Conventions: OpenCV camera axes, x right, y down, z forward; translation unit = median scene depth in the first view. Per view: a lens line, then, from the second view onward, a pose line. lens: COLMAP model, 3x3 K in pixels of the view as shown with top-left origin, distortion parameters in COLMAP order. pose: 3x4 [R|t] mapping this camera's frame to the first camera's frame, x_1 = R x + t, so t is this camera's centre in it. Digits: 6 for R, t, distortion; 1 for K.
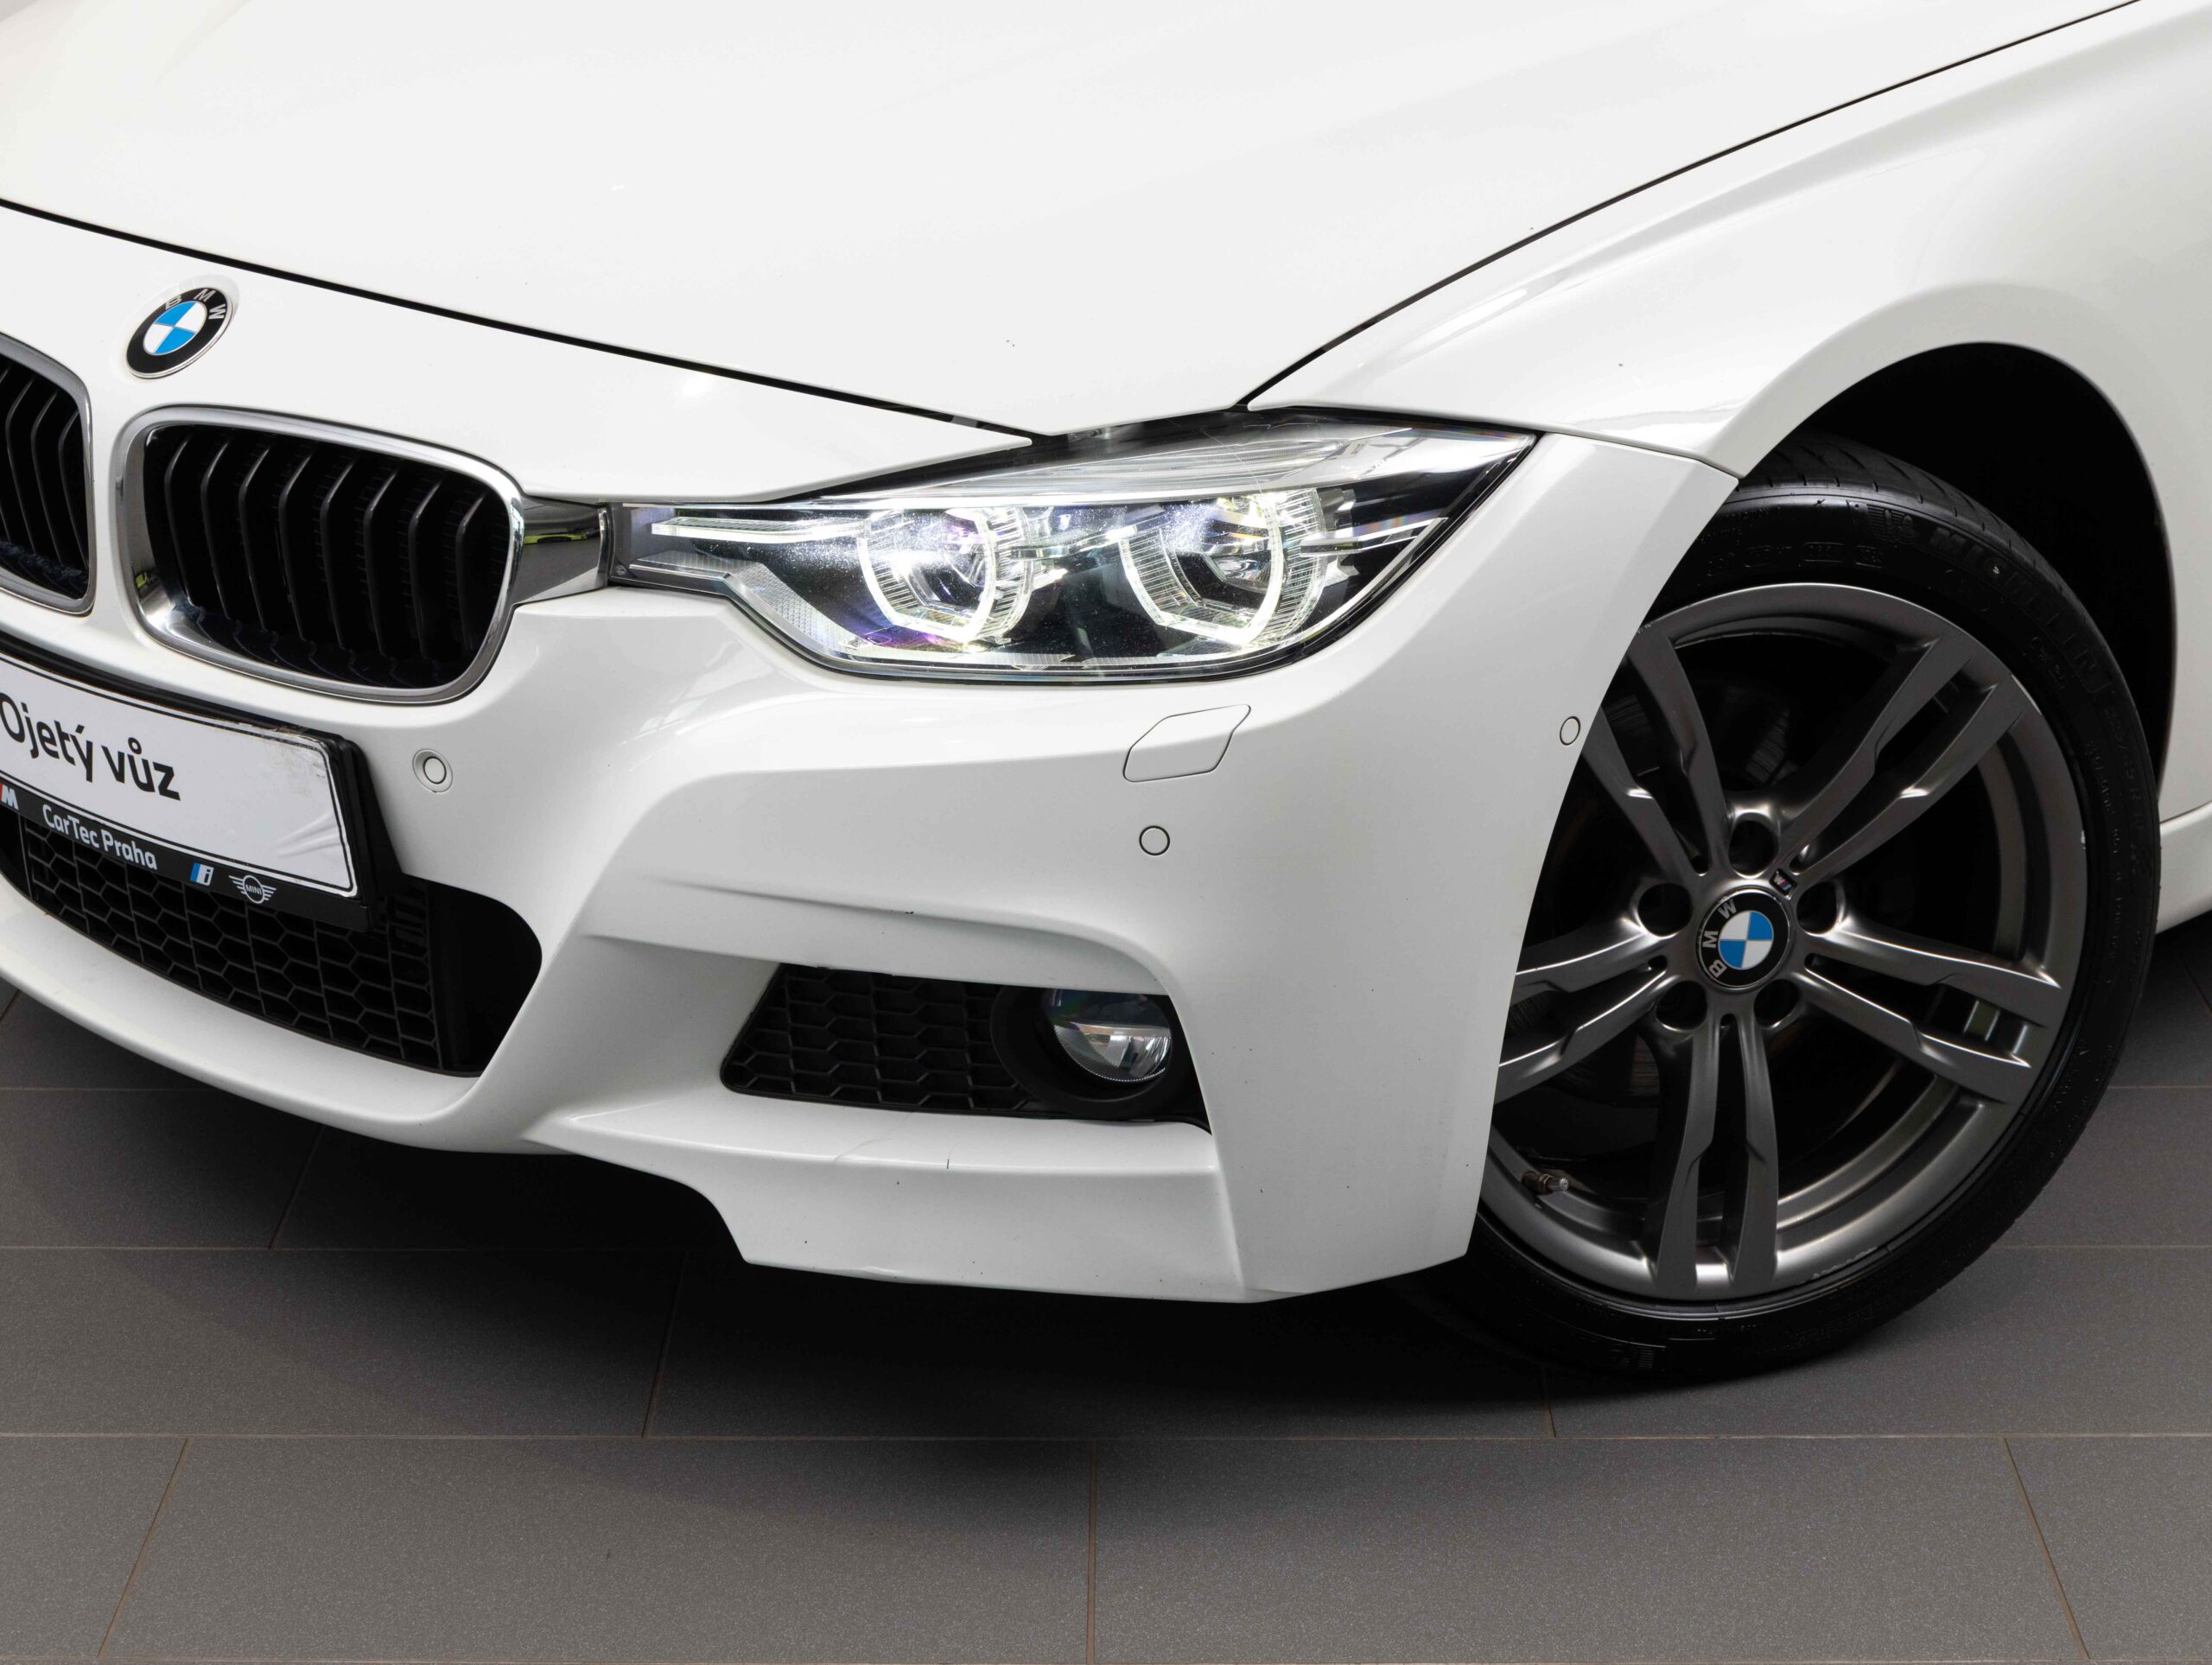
lens RADIAL K [[4621.0, 0, 1106.0], [0, 4621.0, 832.5], [0, 0, 1]] dist [-0.029978, -0.546528]
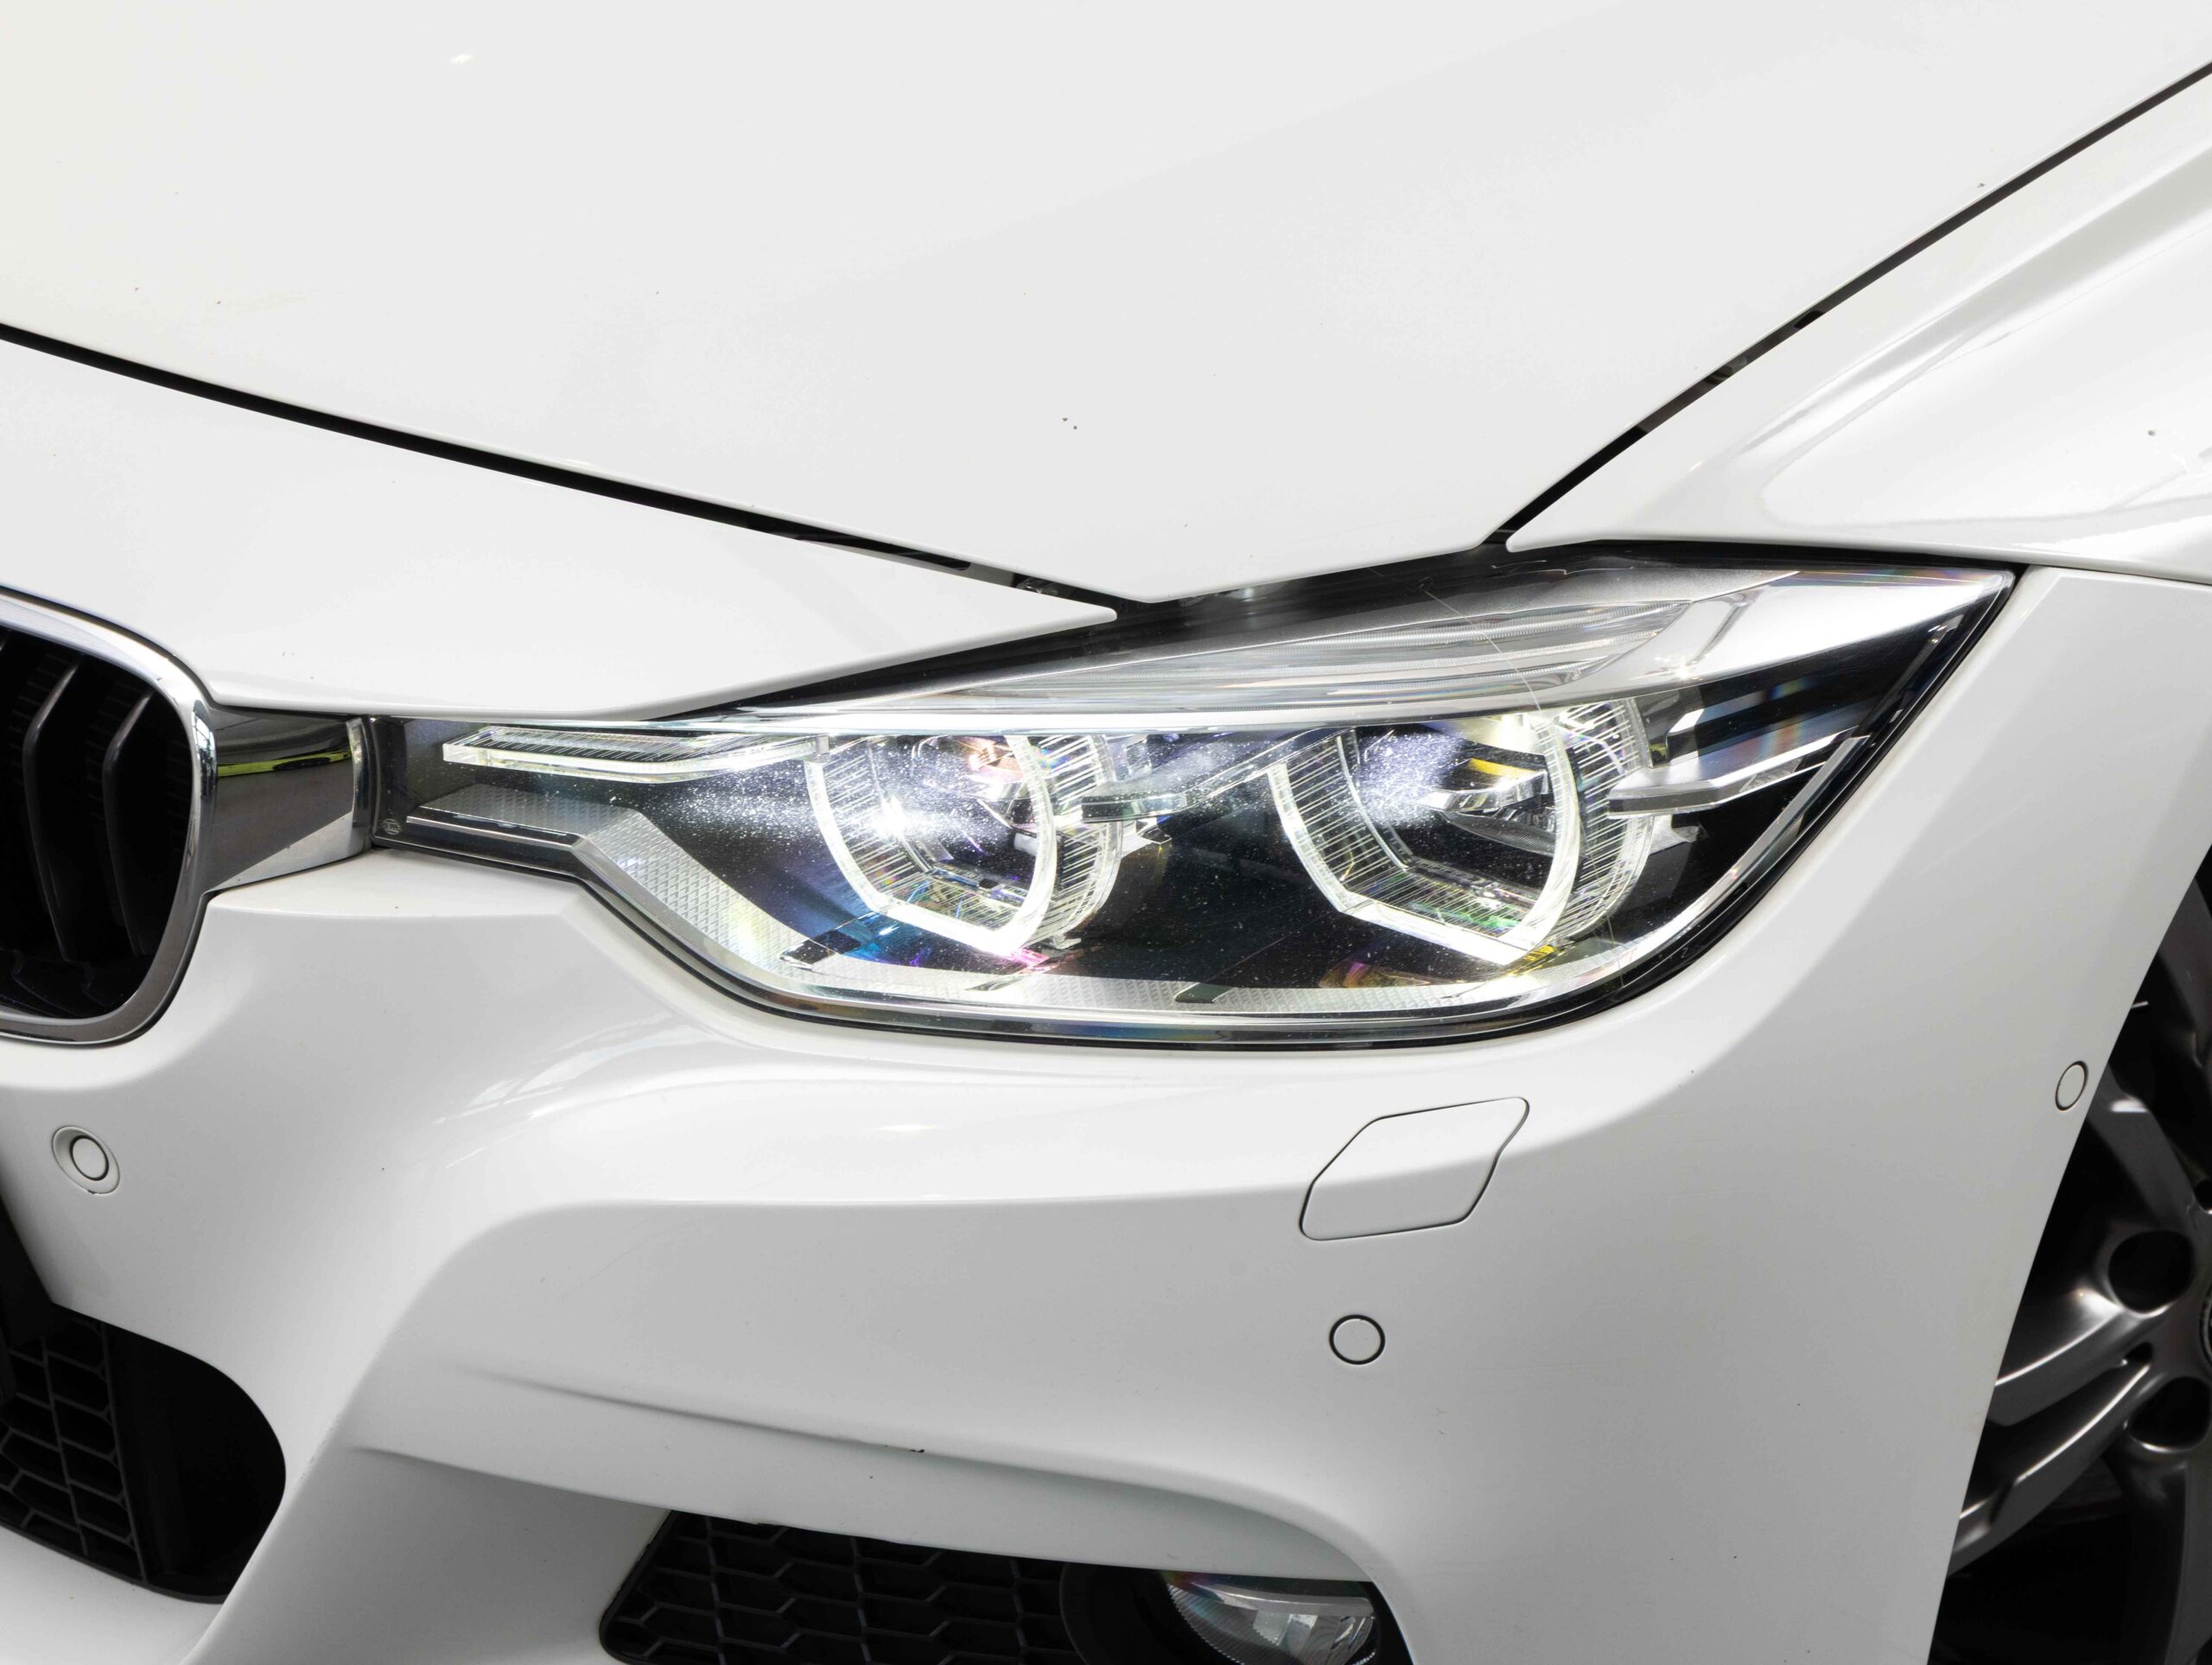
lens RADIAL K [[4621.0, 0, 1106.0], [0, 4621.0, 832.5], [0, 0, 1]] dist [-0.029978, -0.546528]
pose [[0.999641, -0.024694, 0.010384, -0.023107], [0.023721, 0.996078, 0.085239, -0.103234], [-0.012448, -0.084962, 0.996306, 0.435887]]
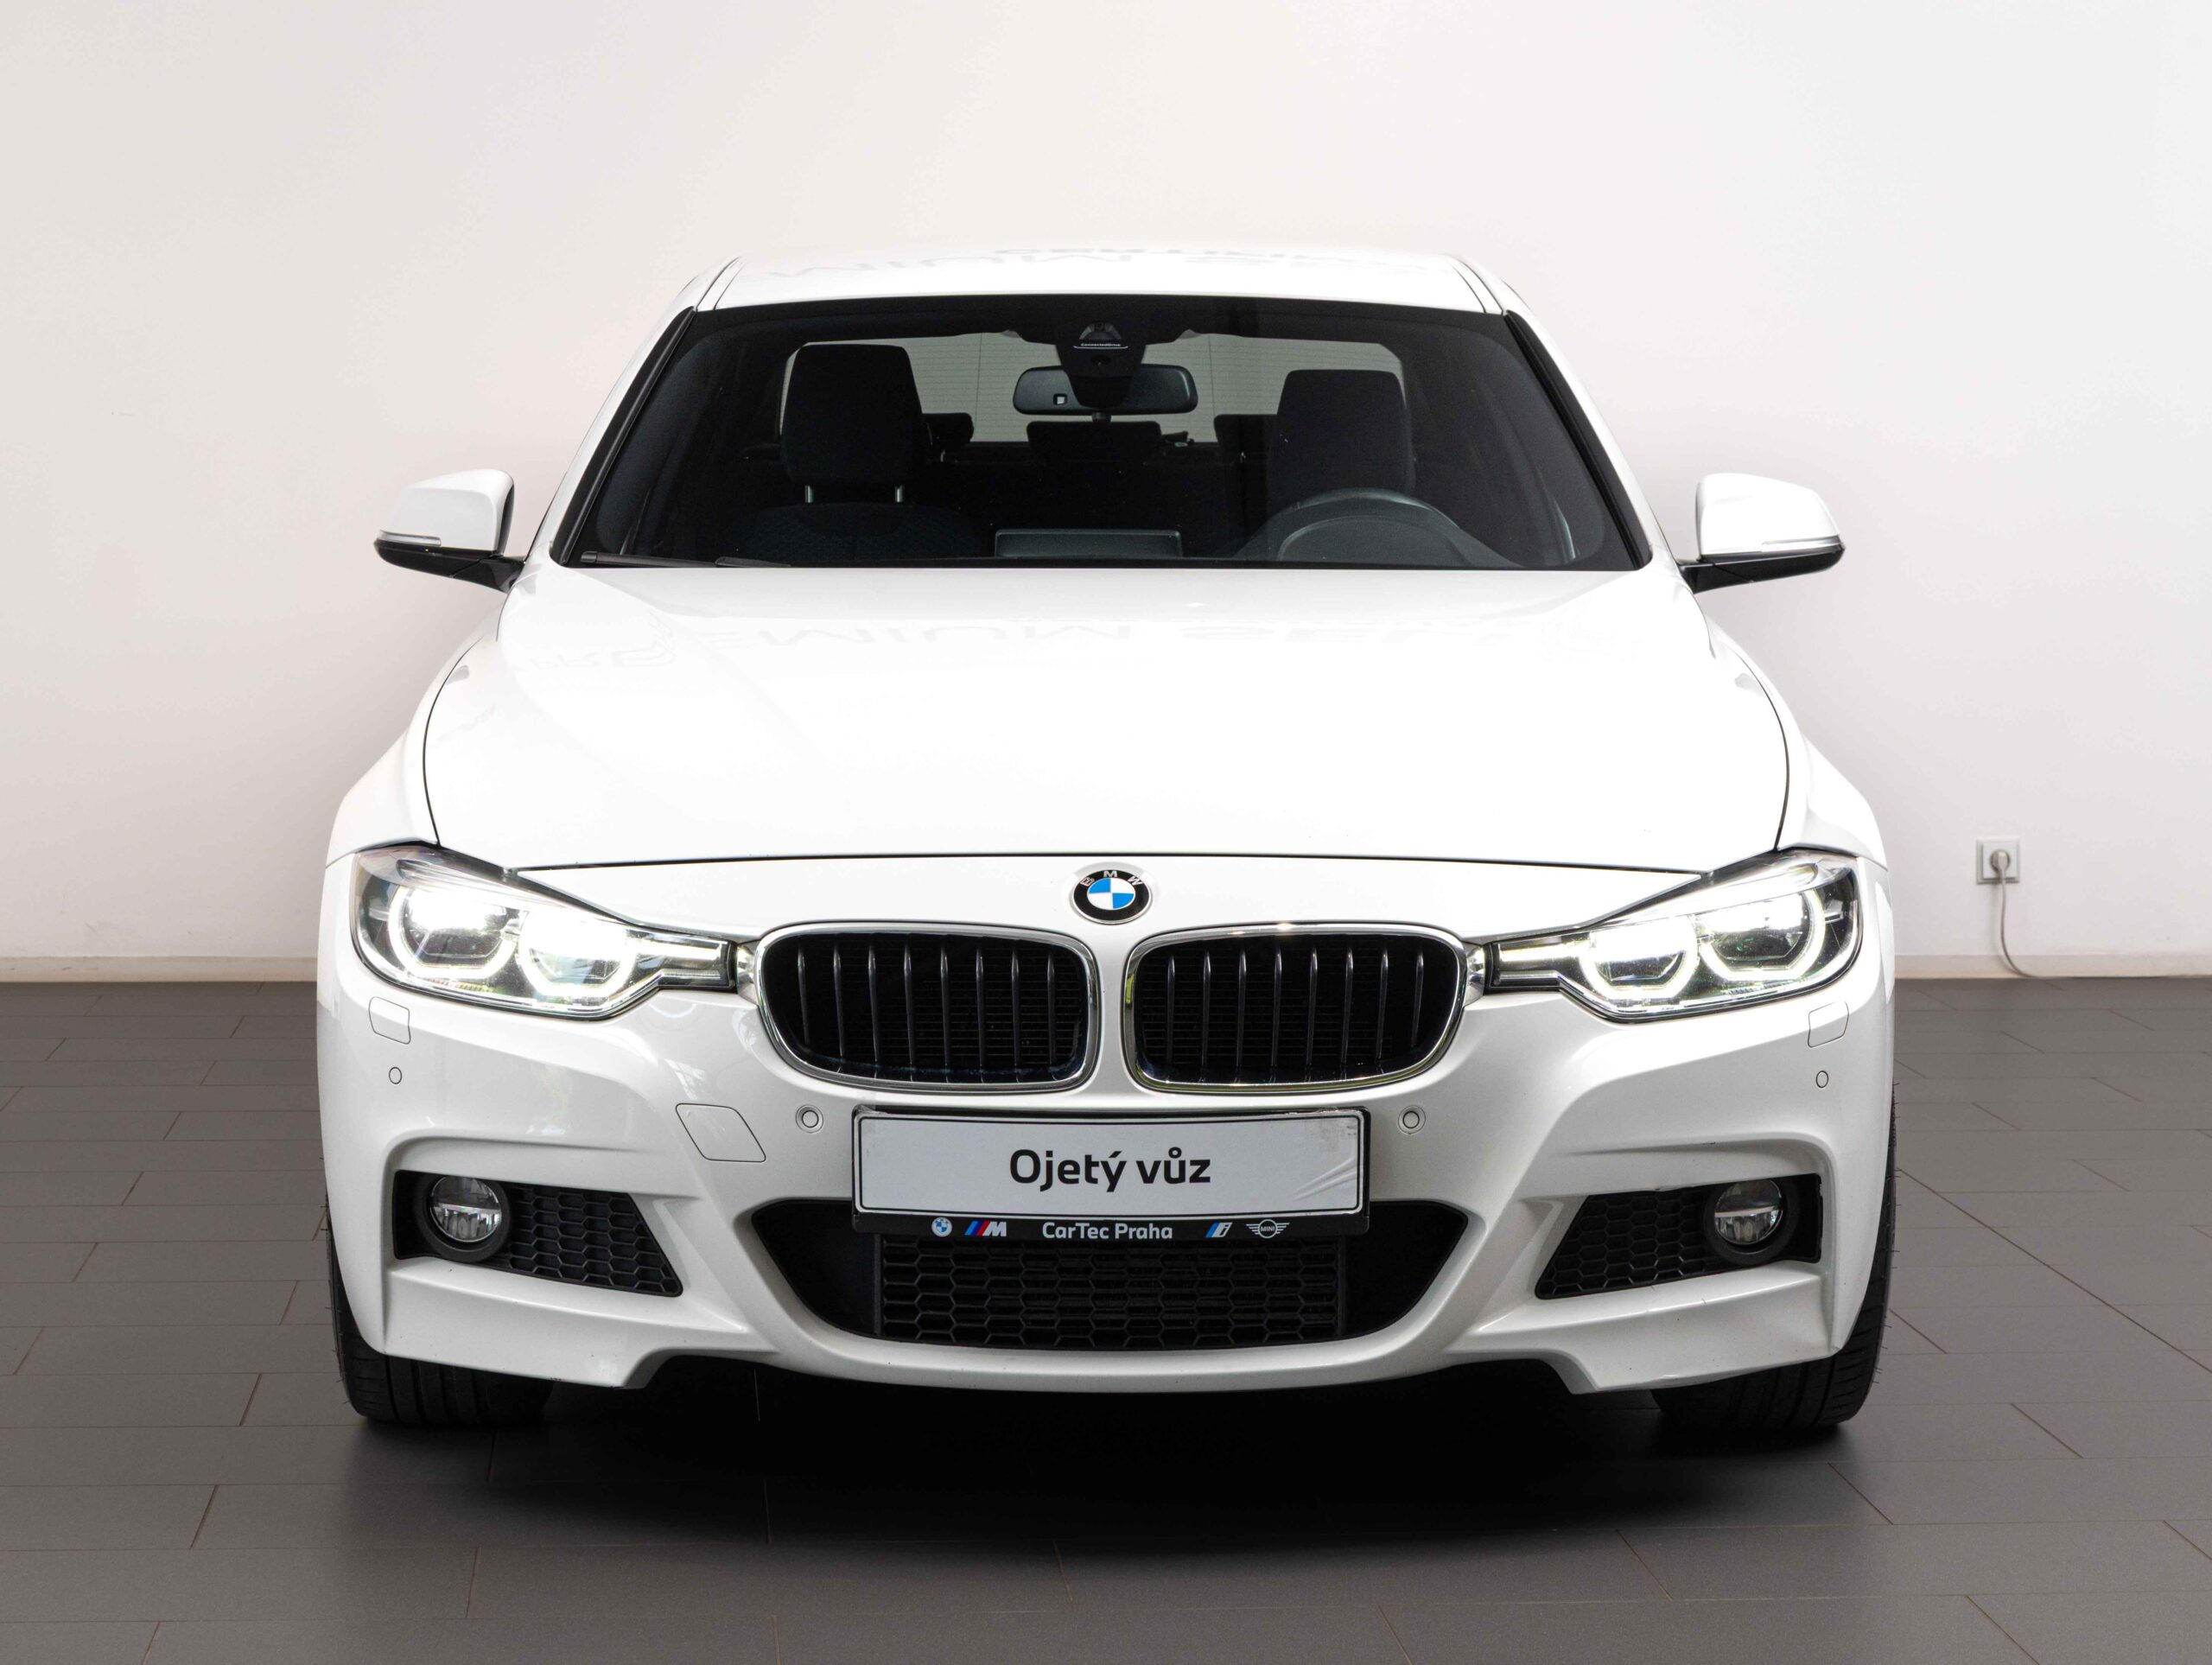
lens RADIAL K [[4621.0, 0, 1106.0], [0, 4621.0, 832.5], [0, 0, 1]] dist [-0.029978, -0.546528]
pose [[0.711425, -0.056539, 0.700484, -1.402404], [0.227484, 0.961620, -0.153420, 0.118525], [-0.664925, 0.268496, 0.696982, -0.100555]]
